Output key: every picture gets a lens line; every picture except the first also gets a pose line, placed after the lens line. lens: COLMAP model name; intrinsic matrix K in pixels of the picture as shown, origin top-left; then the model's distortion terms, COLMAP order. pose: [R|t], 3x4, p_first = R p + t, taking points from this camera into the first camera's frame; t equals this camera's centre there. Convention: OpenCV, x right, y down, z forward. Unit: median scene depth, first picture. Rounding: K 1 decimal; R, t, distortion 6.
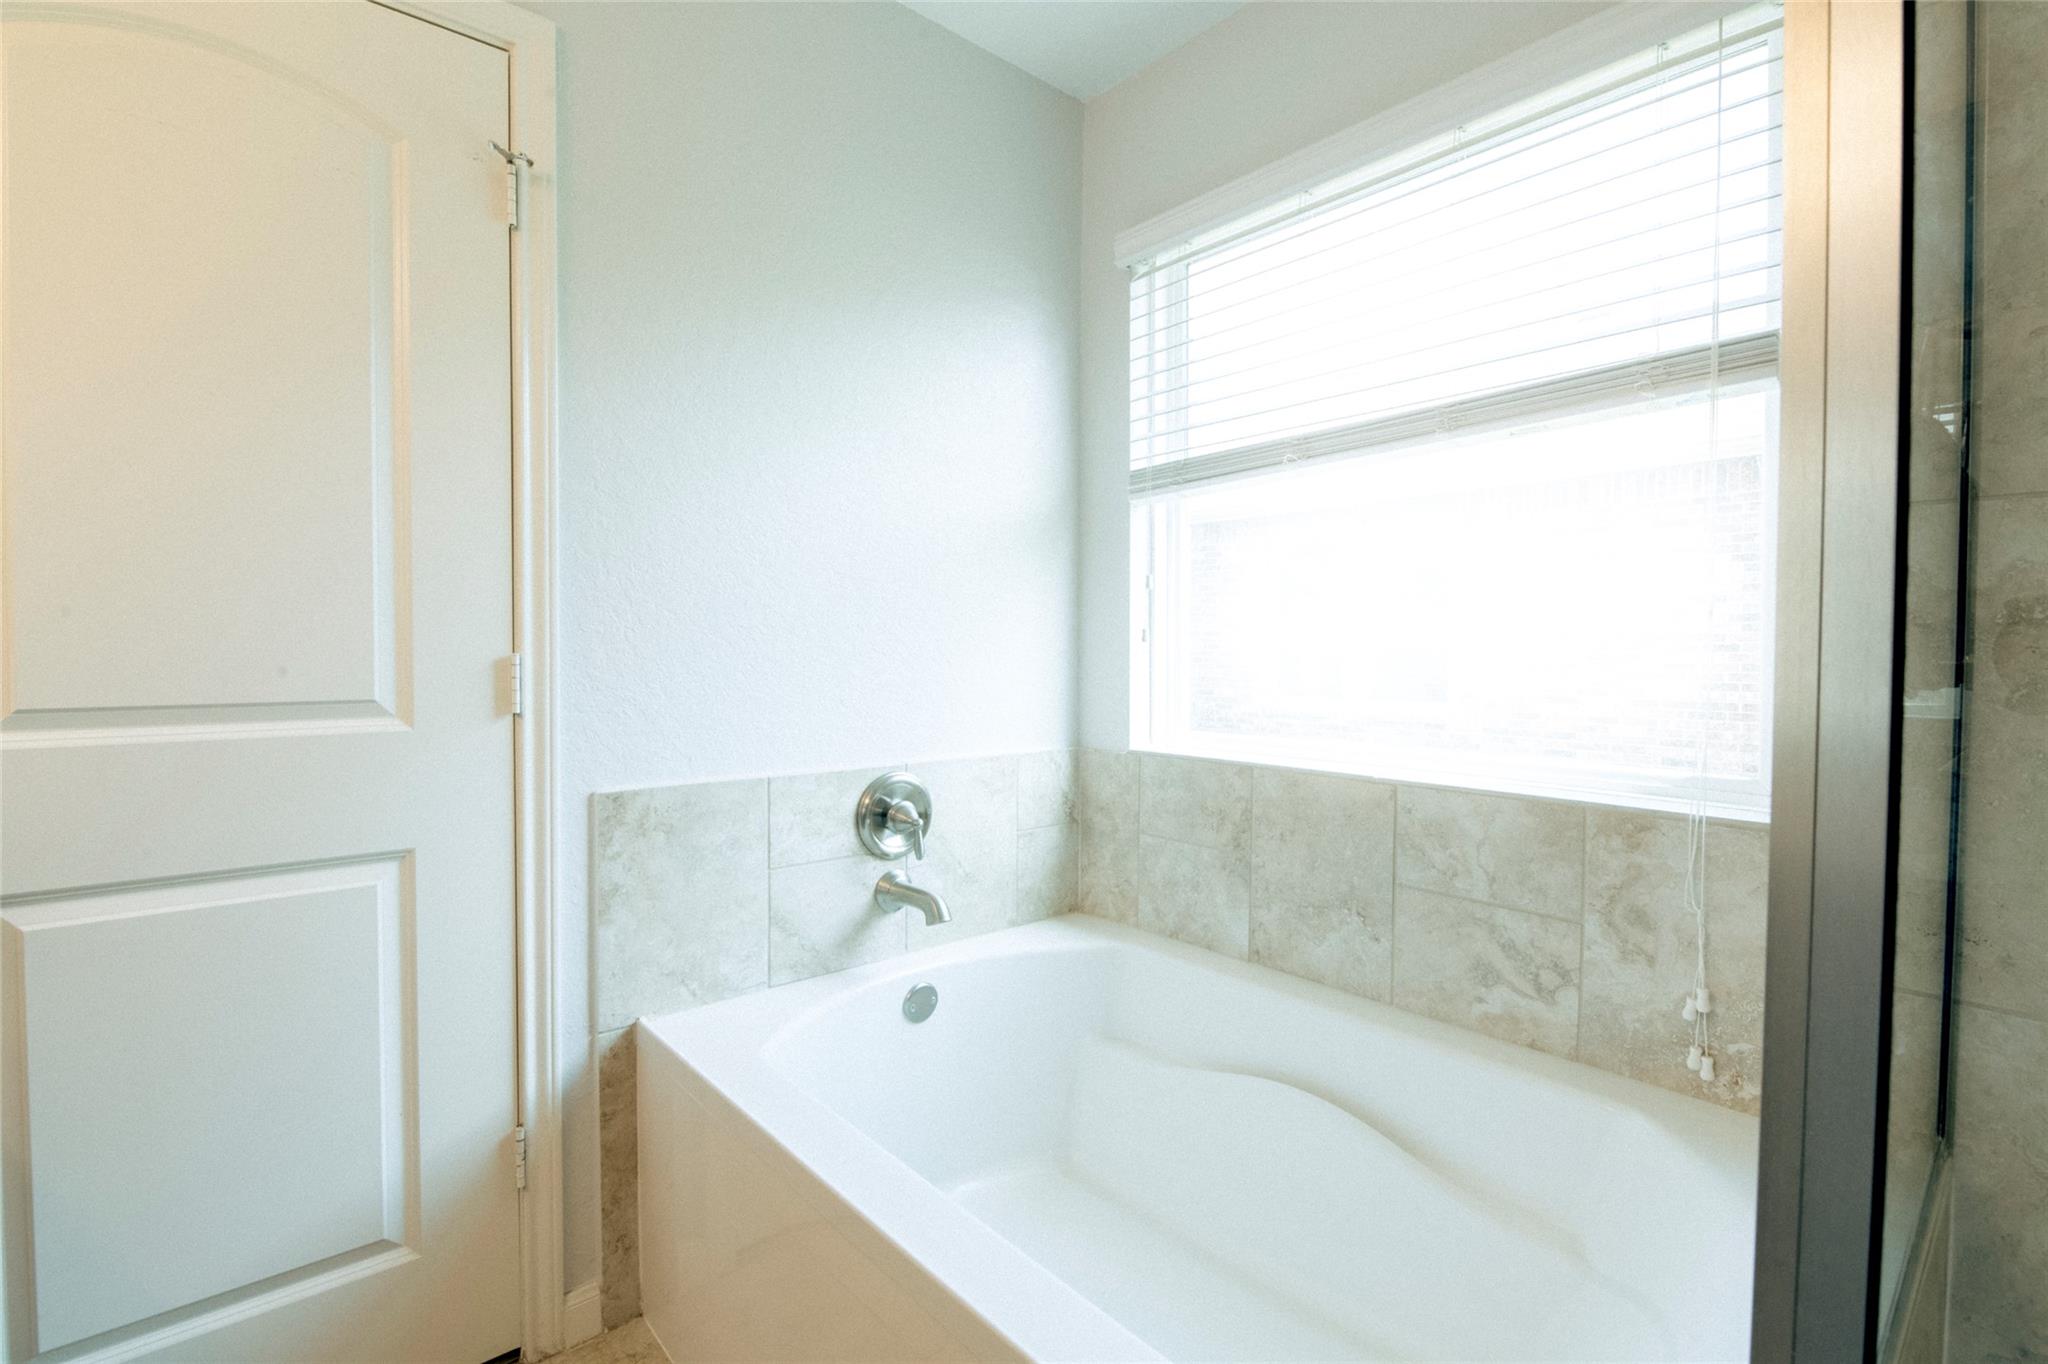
lens RADIAL K [[936.7, 0, 1018.9], [0, 936.7, 673.5], [0, 0, 1]] dist [0.000893, 0.000003]
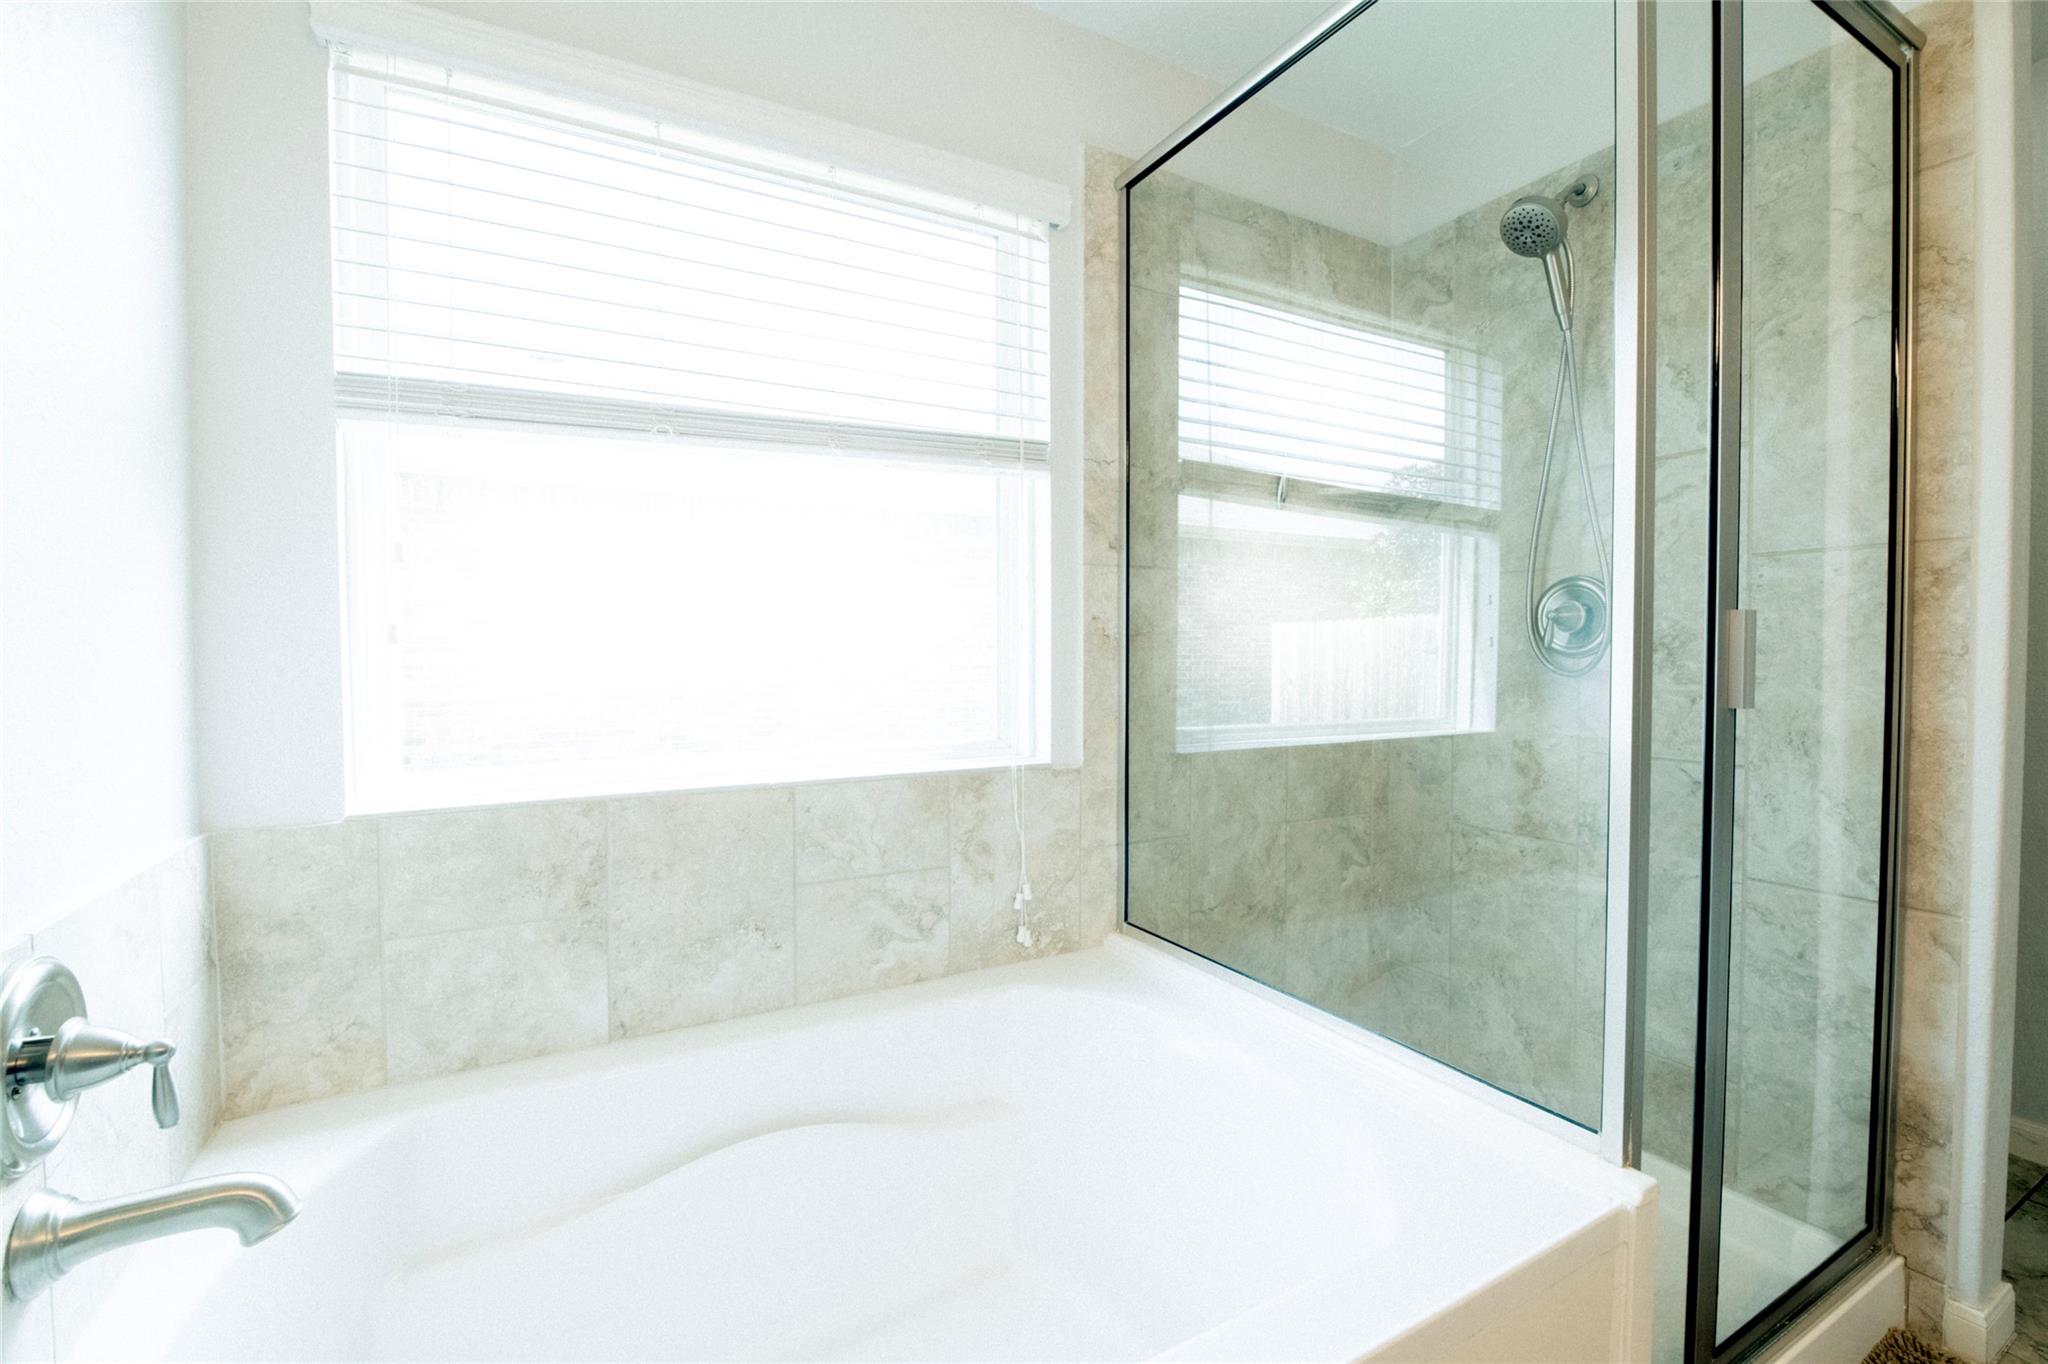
lens RADIAL K [[891.5, 0, 1014.7], [0, 891.5, 672.9], [0, 0, 1]] dist [-0.008242, -0.003006]
pose [[0.206696, -0.034135, 0.977810, -0.468265], [0.030991, 0.999118, 0.028328, -0.022550], [-0.977914, 0.024448, 0.207572, 0.554548]]
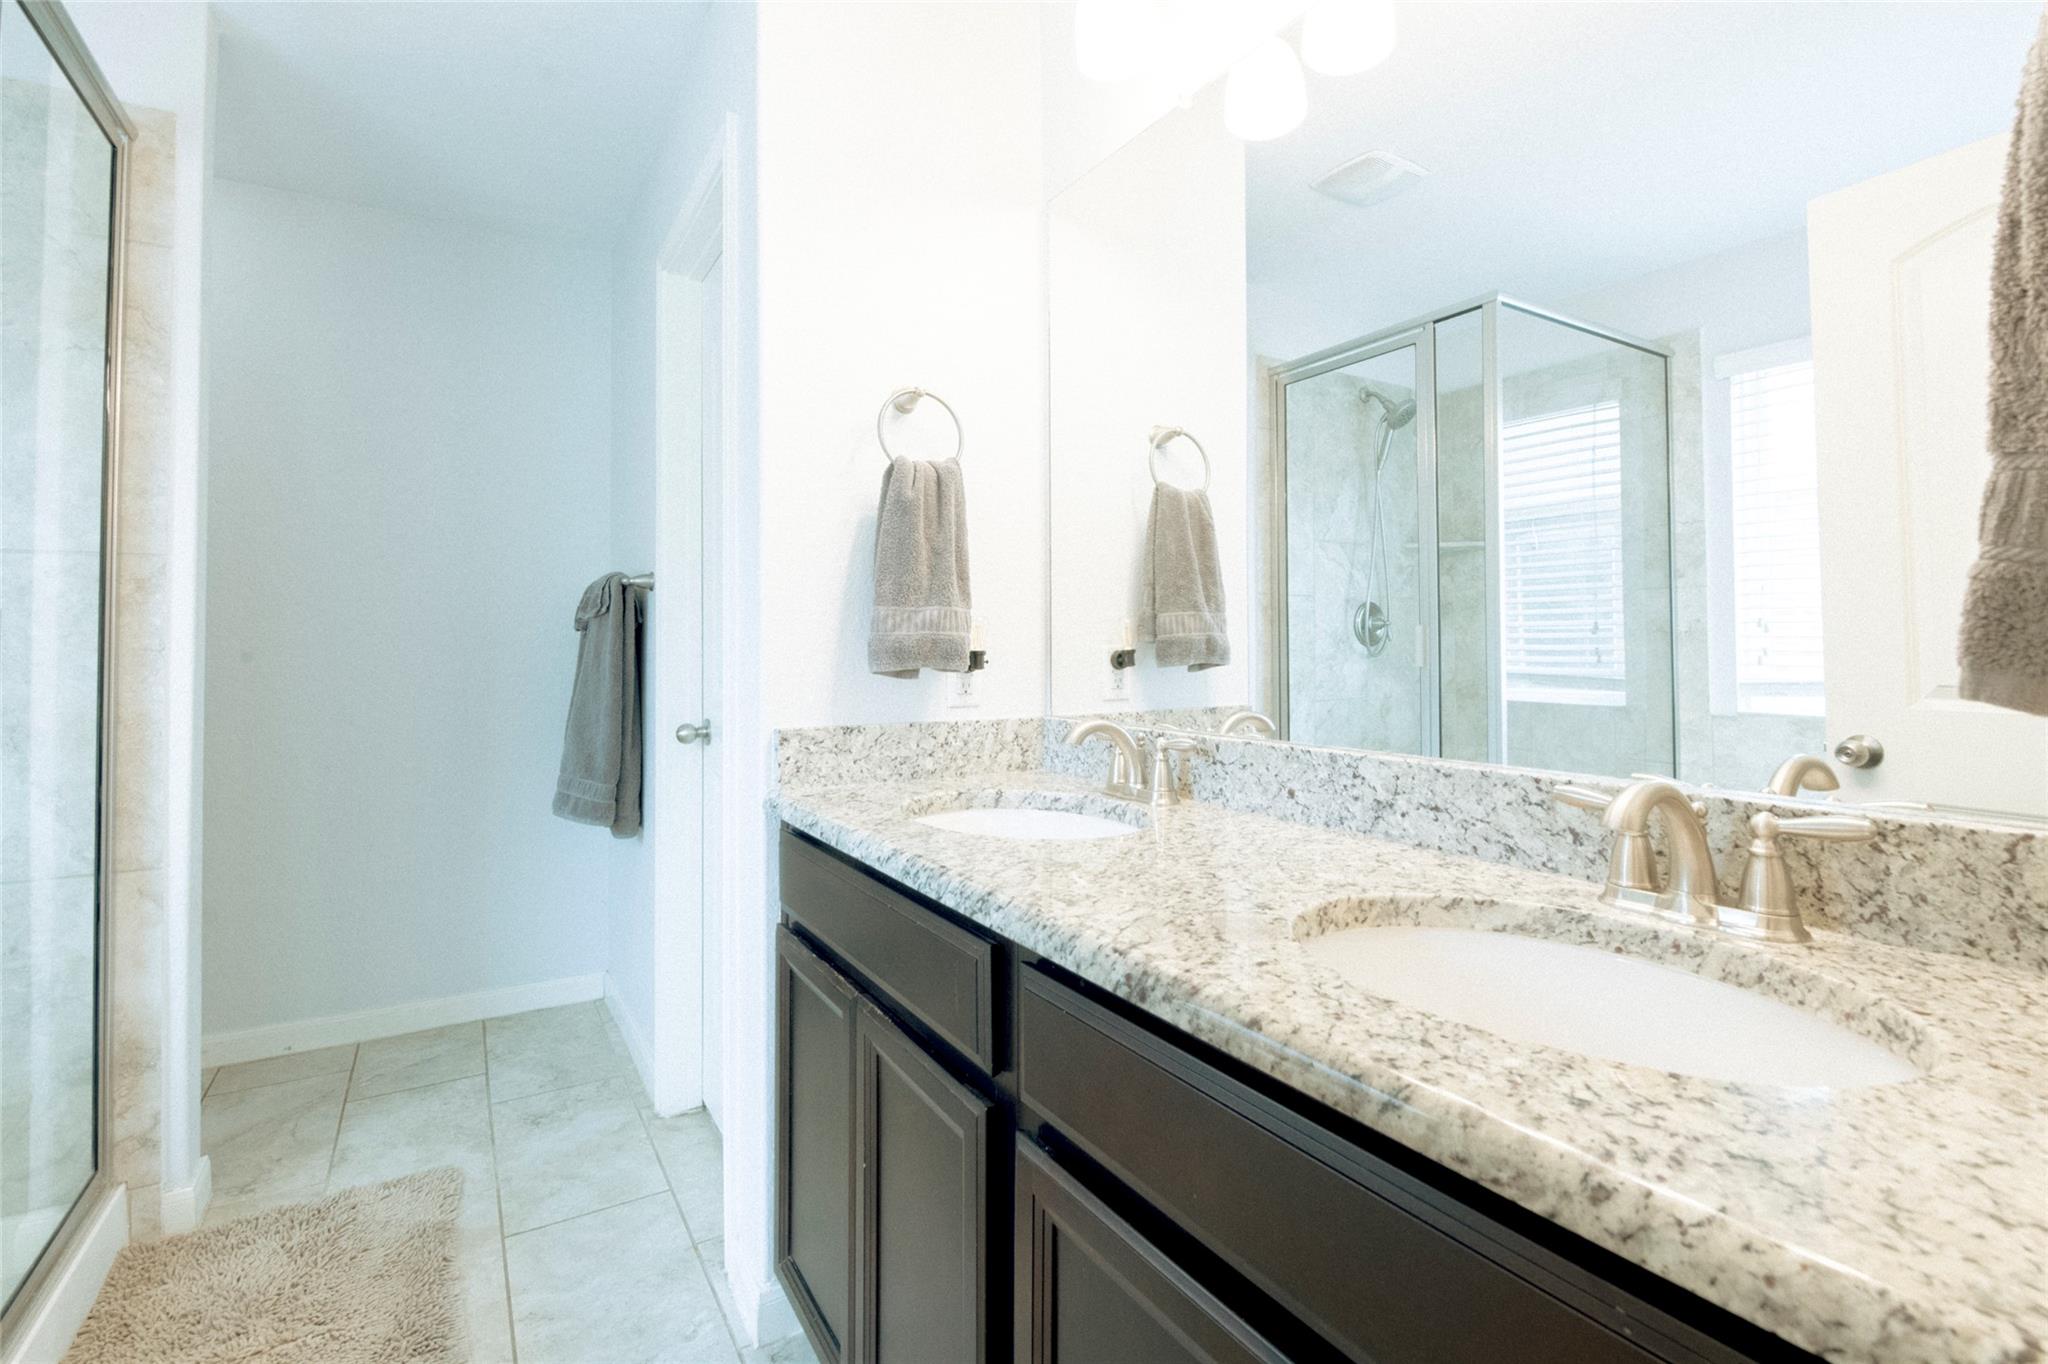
lens RADIAL K [[891.5, 0, 1010.3], [0, 891.5, 627.9], [0, 0, 1]] dist [-0.008242, -0.003006]
pose [[-0.987377, -0.004923, 0.158311, -0.821910], [-0.003141, 0.999929, 0.011501, -0.041740], [-0.158356, 0.010858, -0.987322, 0.951866]]
